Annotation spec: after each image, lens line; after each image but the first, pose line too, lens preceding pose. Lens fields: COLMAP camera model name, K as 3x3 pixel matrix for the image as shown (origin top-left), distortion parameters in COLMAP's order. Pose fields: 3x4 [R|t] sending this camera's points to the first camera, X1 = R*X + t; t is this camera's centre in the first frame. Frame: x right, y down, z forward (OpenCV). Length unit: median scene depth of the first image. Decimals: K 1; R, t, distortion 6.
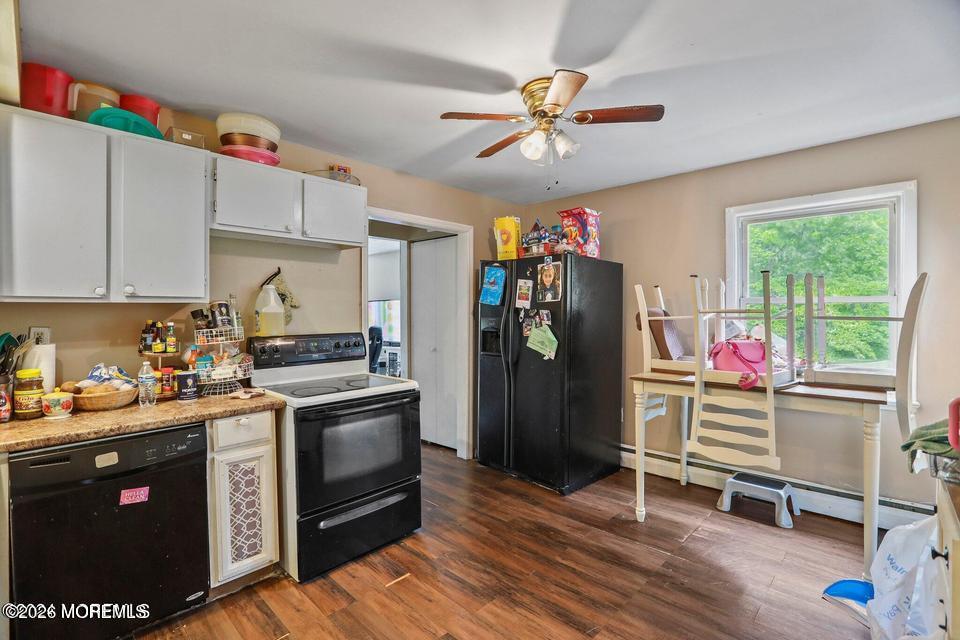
lens RADIAL K [[448.1, 0, 478.9], [0, 448.1, 314.4], [0, 0, 1]] dist [-0.001359, -0.000133]
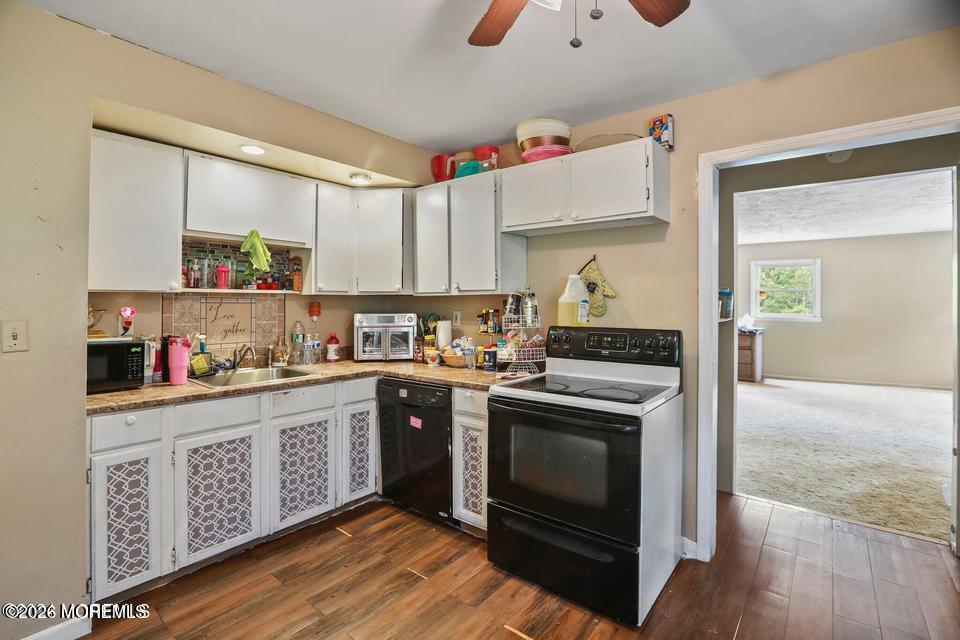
lens RADIAL K [[451.6, 0, 477.3], [0, 451.6, 301.0], [0, 0, 1]] dist [-0.042313, 0.000067]
pose [[0.073051, -0.005781, -0.997311, 0.629087], [-0.008929, 0.999939, -0.006450, 0.001137], [0.997288, 0.009376, 0.072995, 0.890369]]
